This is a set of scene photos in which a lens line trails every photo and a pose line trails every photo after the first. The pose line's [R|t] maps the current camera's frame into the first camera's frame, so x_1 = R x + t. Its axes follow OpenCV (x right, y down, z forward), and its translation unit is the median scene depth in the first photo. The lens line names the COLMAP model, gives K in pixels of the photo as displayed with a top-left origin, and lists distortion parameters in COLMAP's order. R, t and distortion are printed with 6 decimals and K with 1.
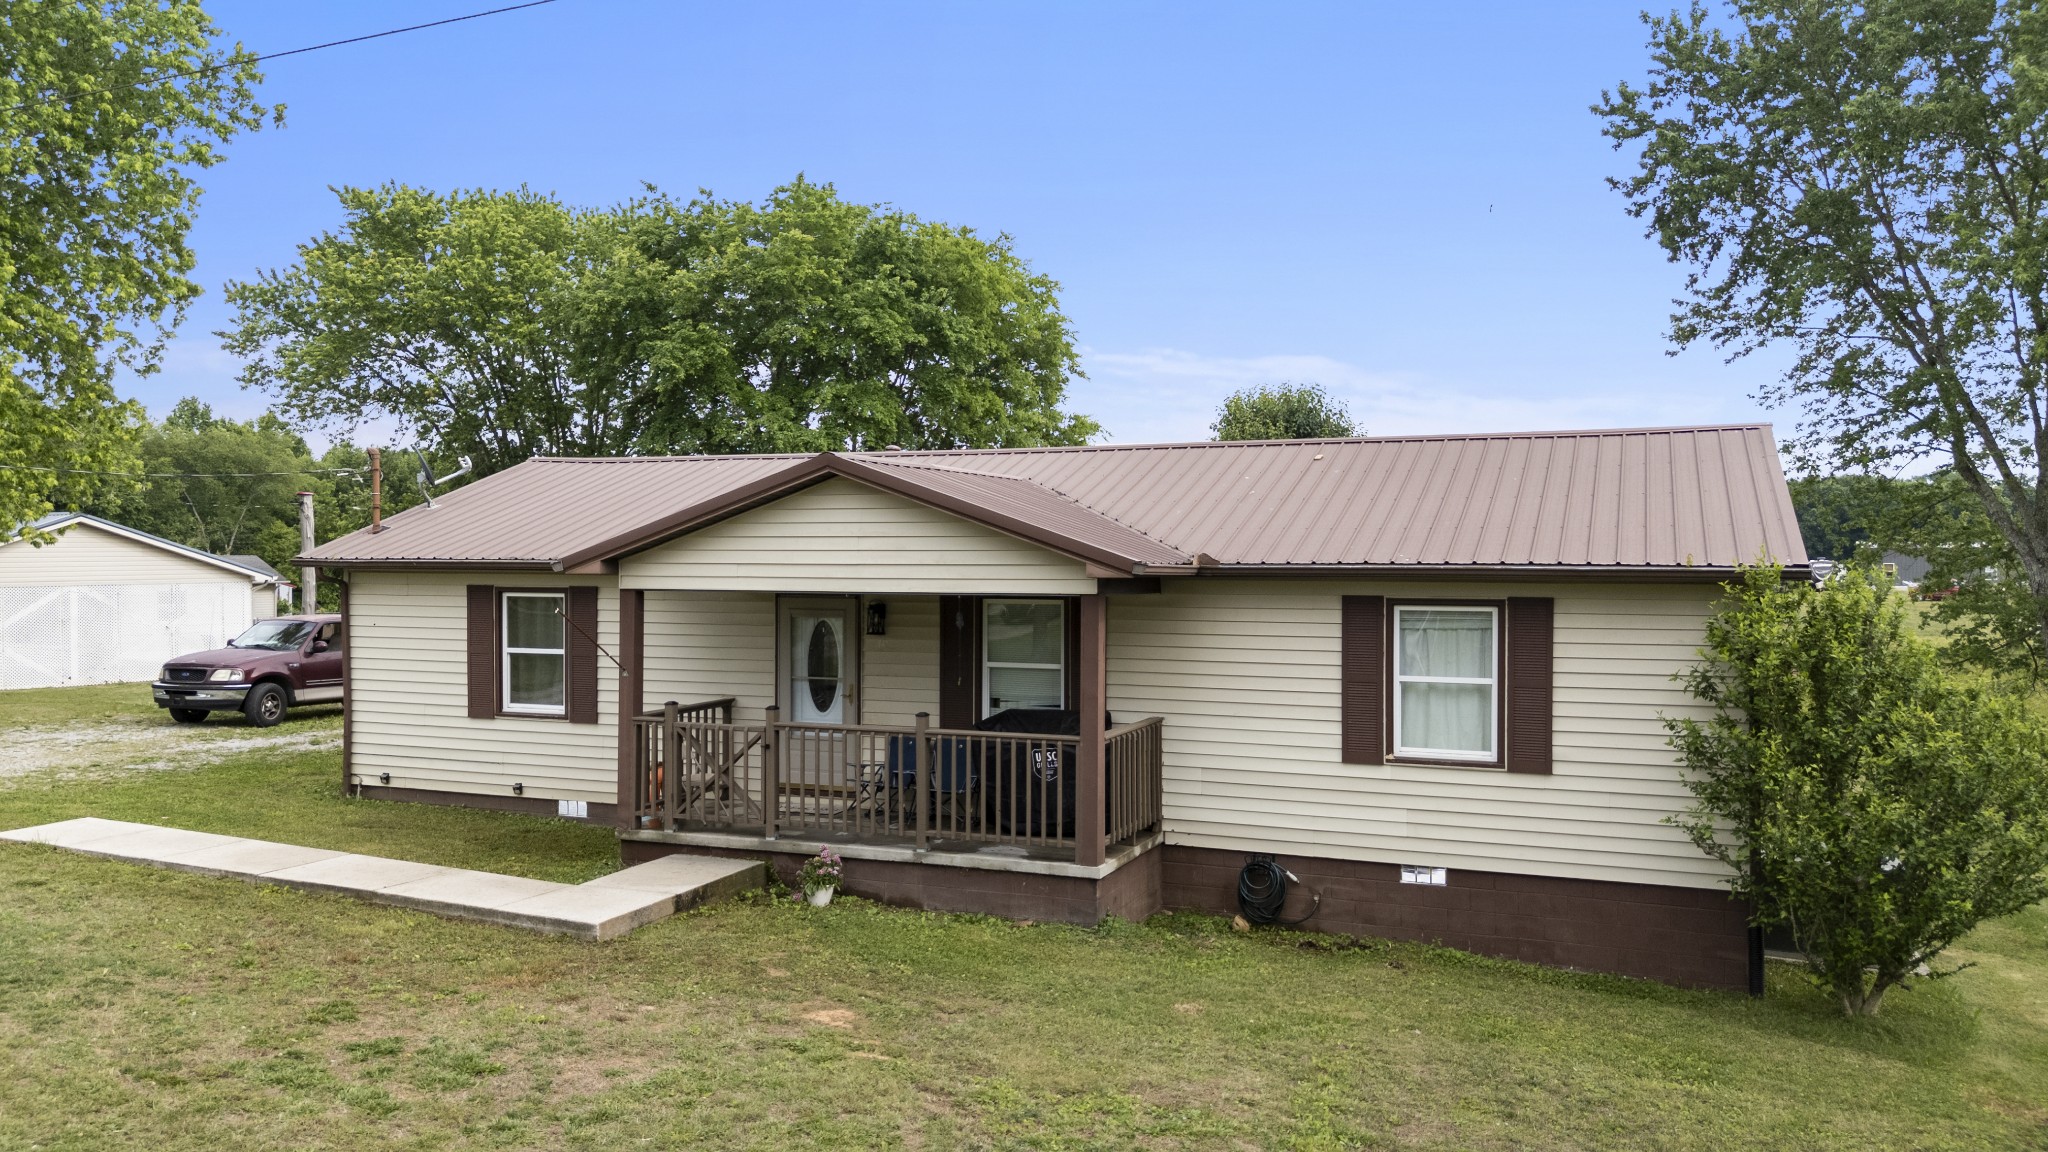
lens RADIAL K [[1510.3, 0, 1028.2], [0, 1510.3, 564.2], [0, 0, 1]] dist [0.079329, -0.077720]
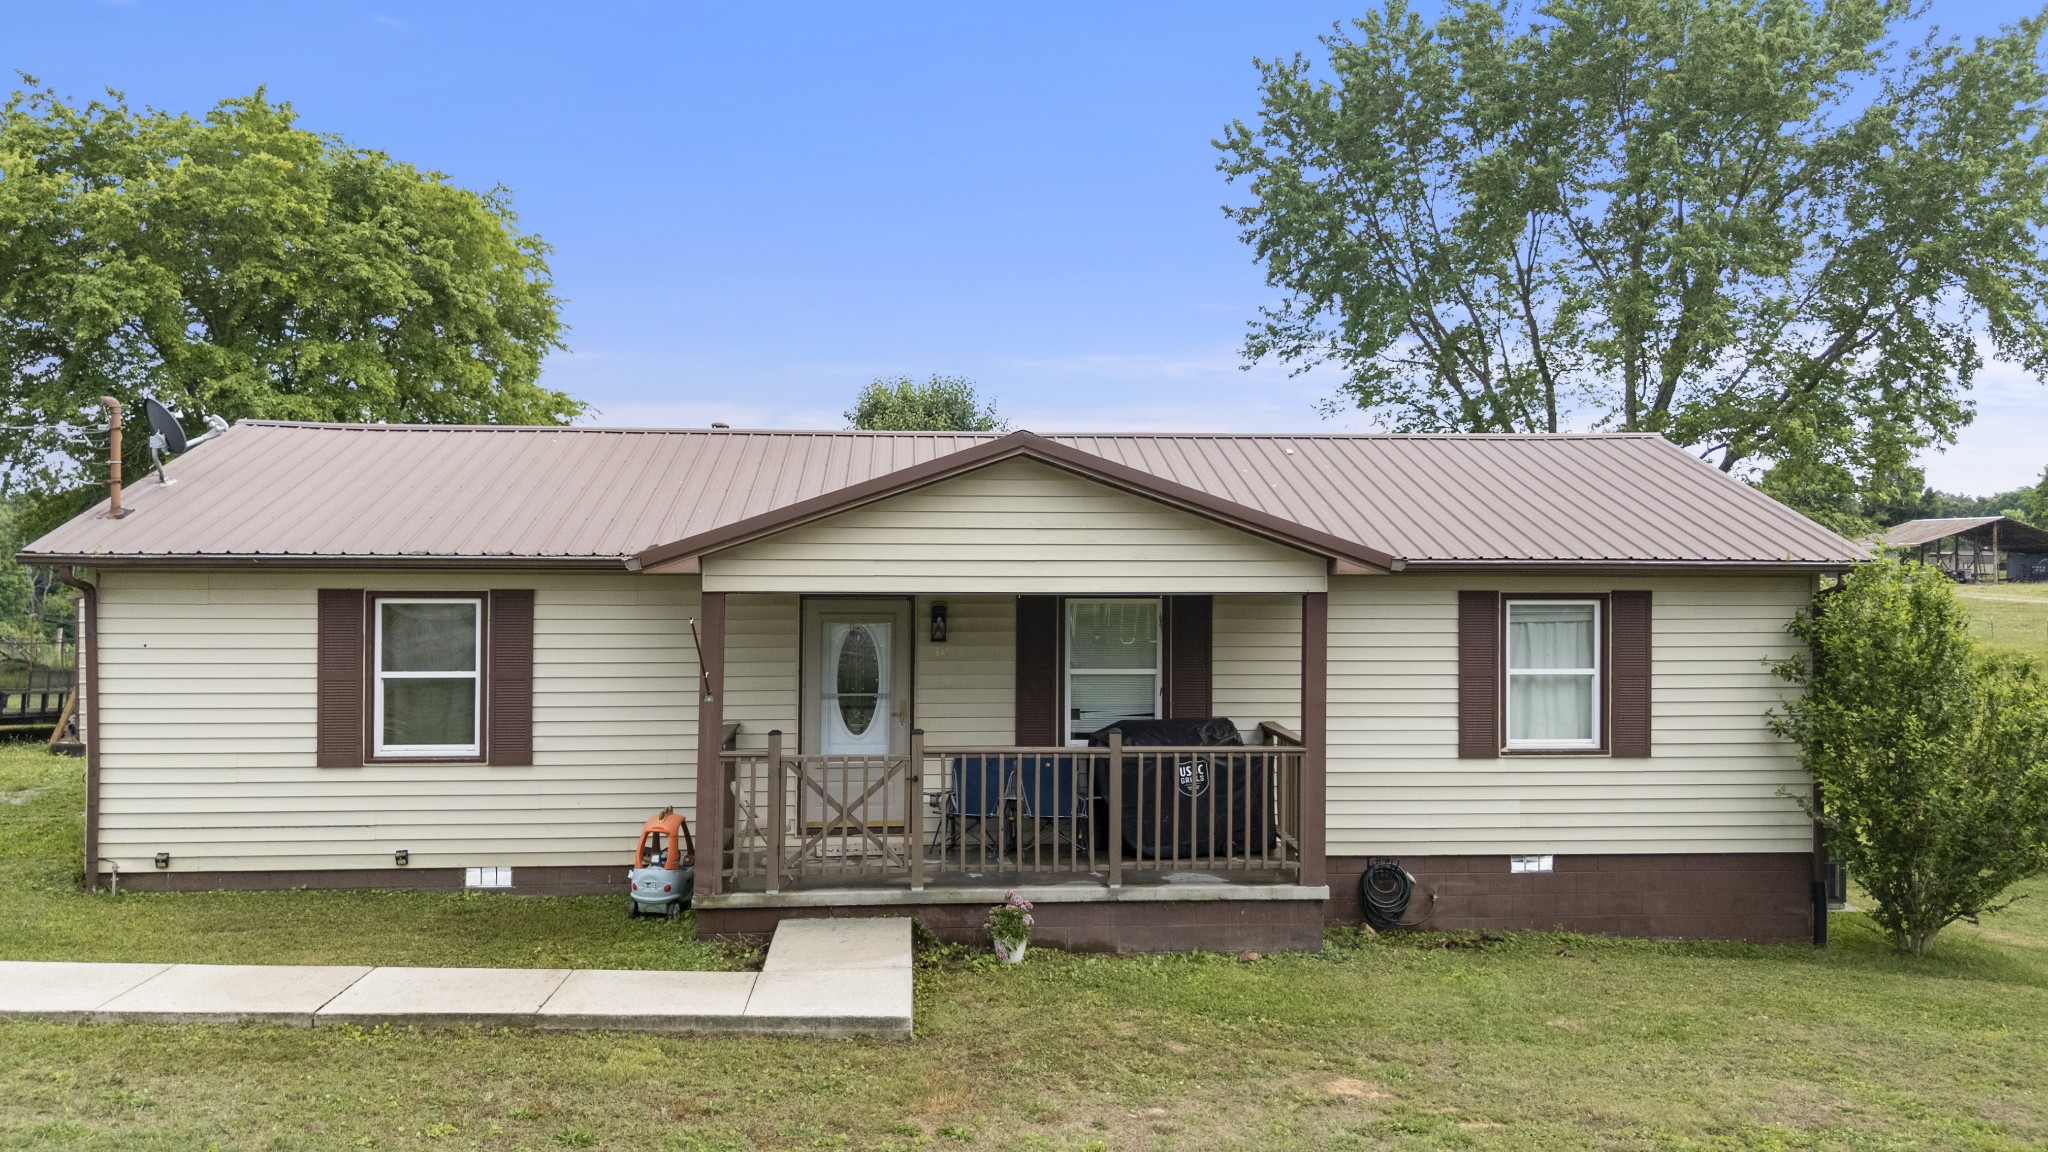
lens RADIAL K [[1521.8, 0, 1028.9], [0, 1521.8, 530.8], [0, 0, 1]] dist [0.069252, -0.063344]
pose [[0.895048, 0.006860, 0.445916, -0.474187], [0.000839, 0.999854, -0.017066, -0.001934], [-0.445968, 0.015649, 0.894912, 0.209314]]
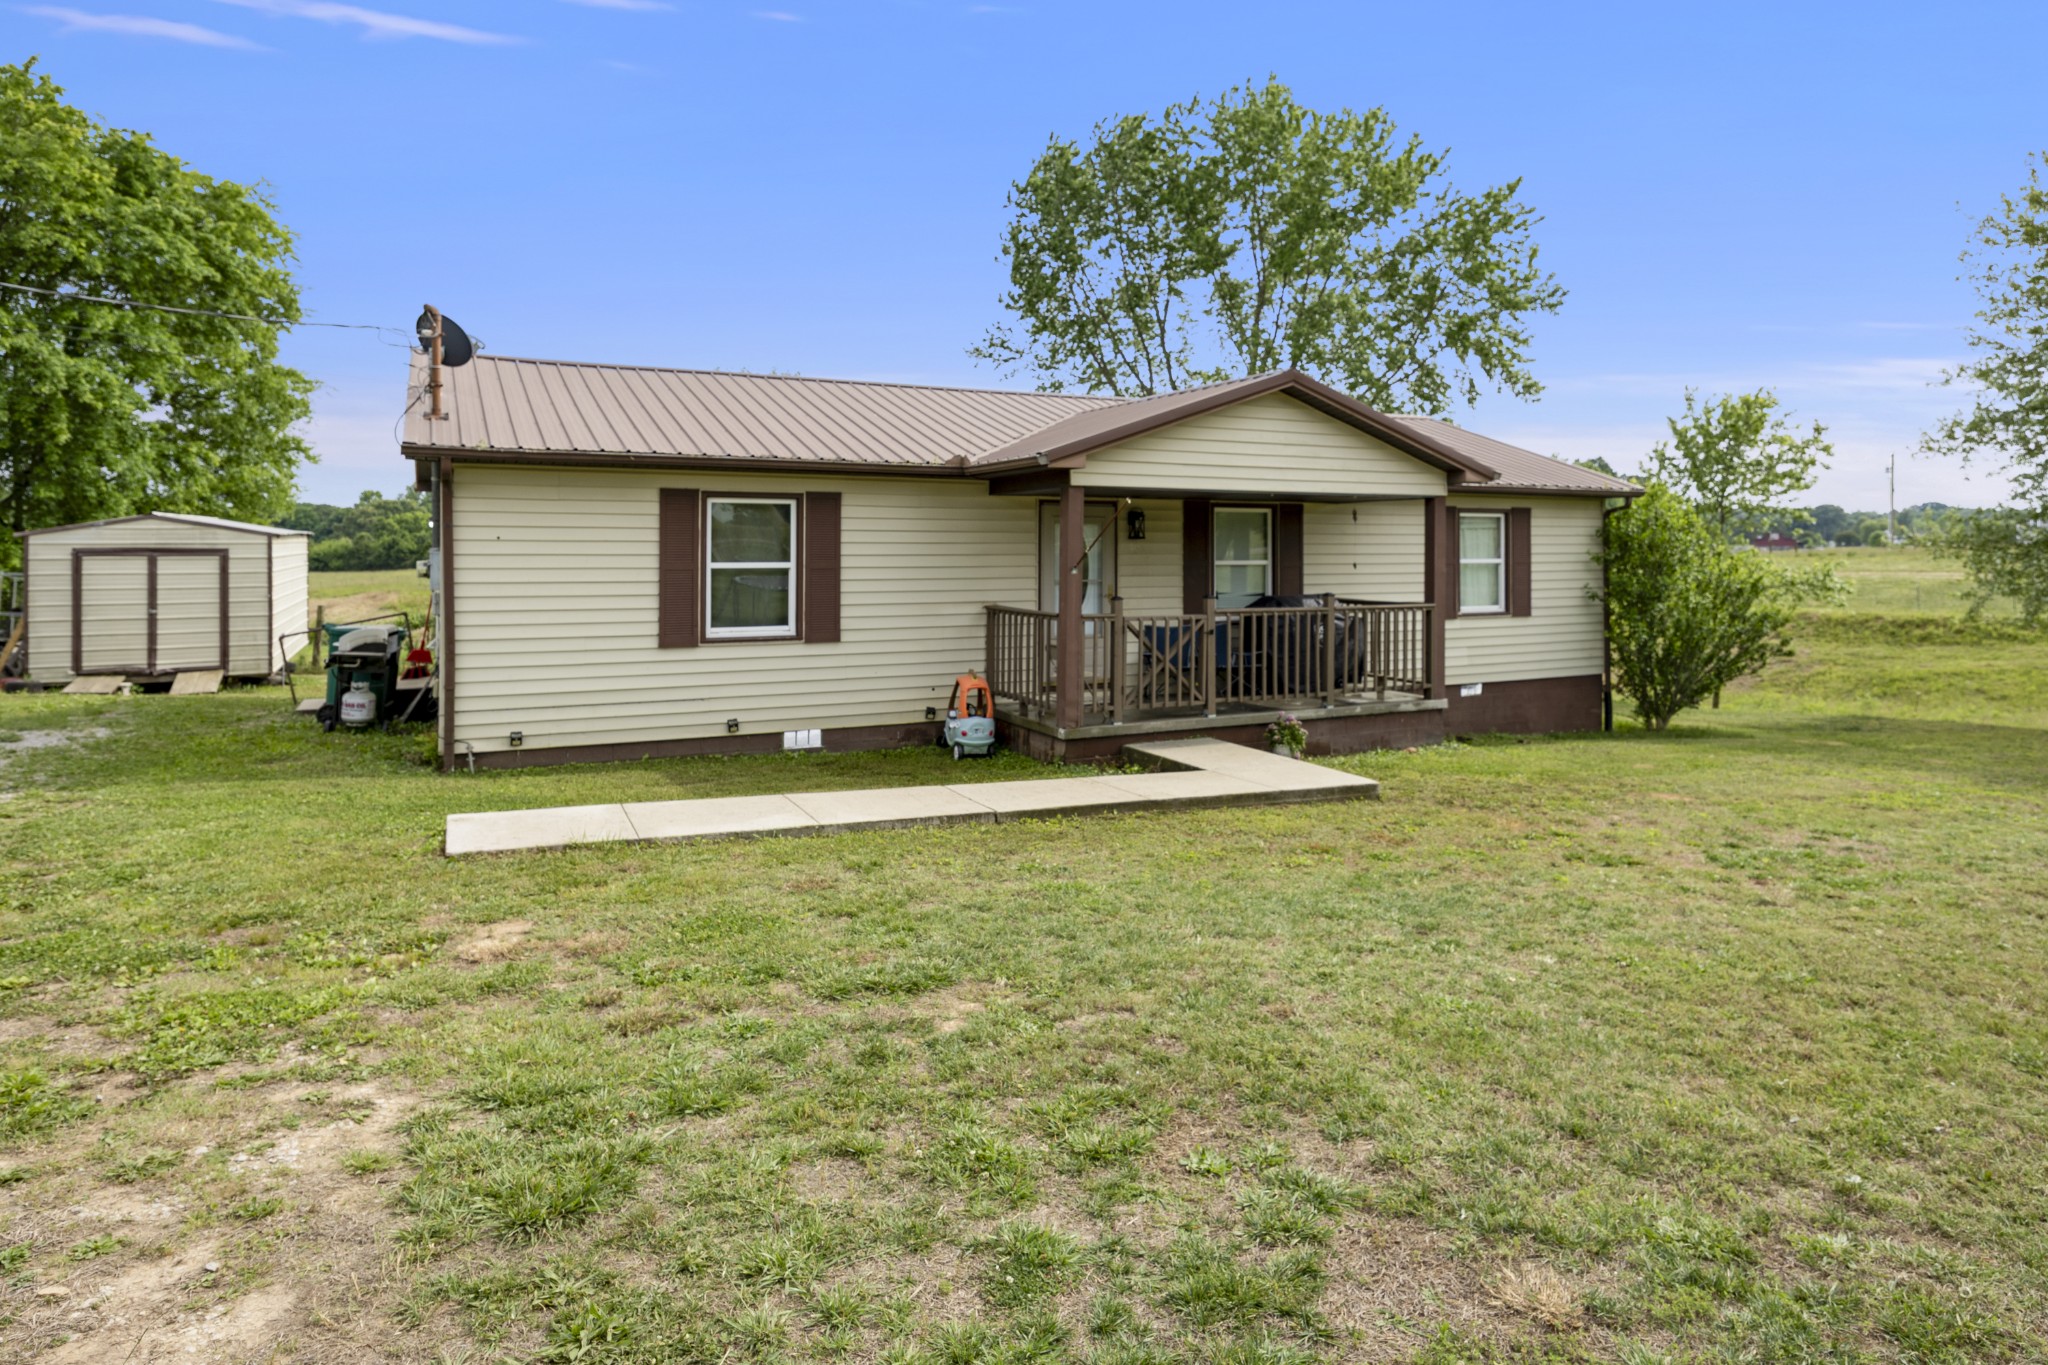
lens RADIAL K [[1178.6, 0, 1036.4], [0, 1178.6, 529.2], [0, 0, 1]] dist [-0.002291, 0.000520]
pose [[0.656413, 0.009665, 0.754340, -0.863531], [0.004540, 0.999849, -0.016761, 0.057639], [-0.754388, 0.014427, 0.656270, 0.516833]]
